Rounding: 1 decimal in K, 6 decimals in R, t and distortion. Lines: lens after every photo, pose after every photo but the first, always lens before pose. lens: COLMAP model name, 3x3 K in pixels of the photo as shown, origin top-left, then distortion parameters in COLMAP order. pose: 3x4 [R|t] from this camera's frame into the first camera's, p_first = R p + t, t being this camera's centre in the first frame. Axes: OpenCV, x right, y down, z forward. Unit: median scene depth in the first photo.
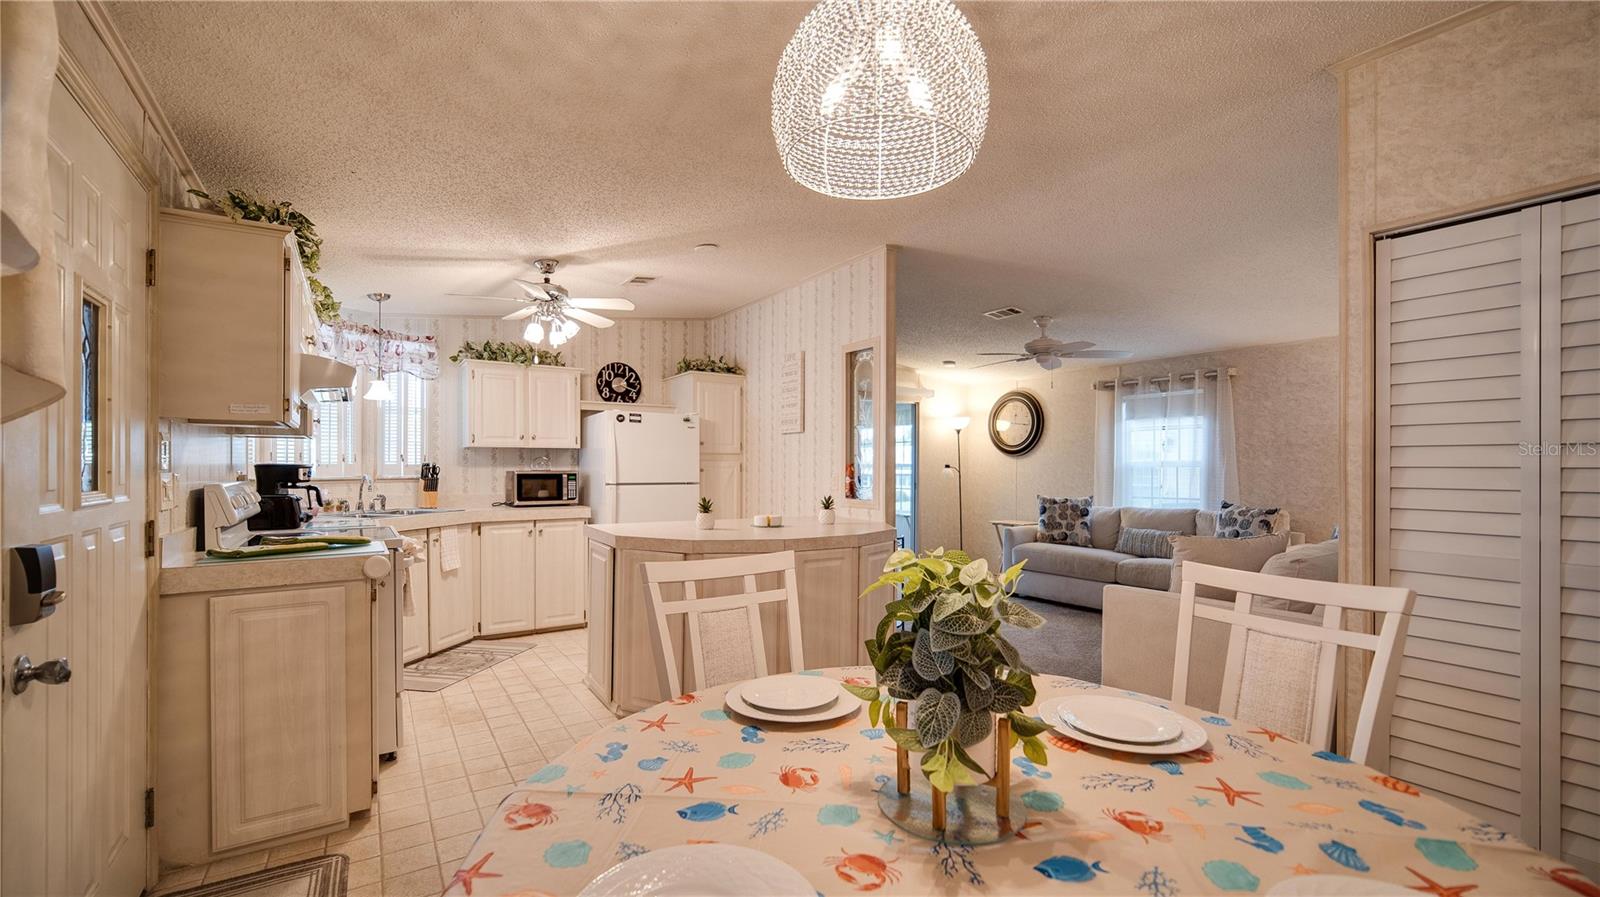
lens RADIAL K [[640.6, 0, 800.0], [0, 640.6, 448.5], [0, 0, 1]] dist [0.000808, 0.000135]
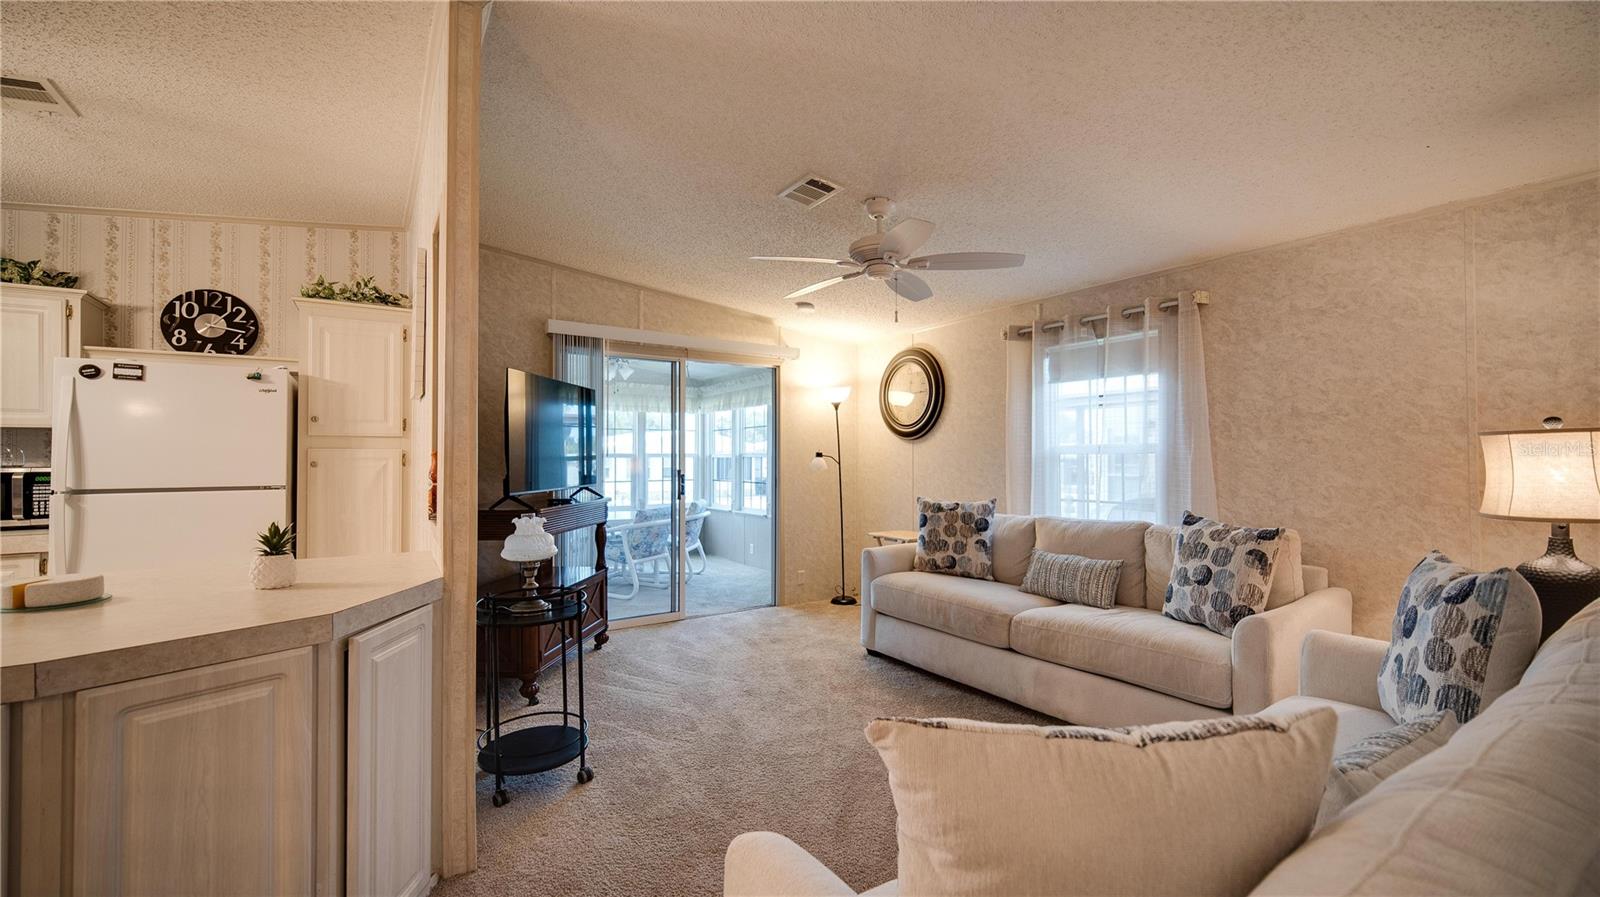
lens RADIAL K [[652.4, 0, 799.4], [0, 652.4, 426.5], [0, 0, 1]] dist [0.000305, -0.000035]
pose [[0.999935, -0.005728, 0.009887, 0.267926], [0.005891, 0.999845, -0.016599, 0.010796], [-0.009790, 0.016657, 0.999813, 0.361328]]
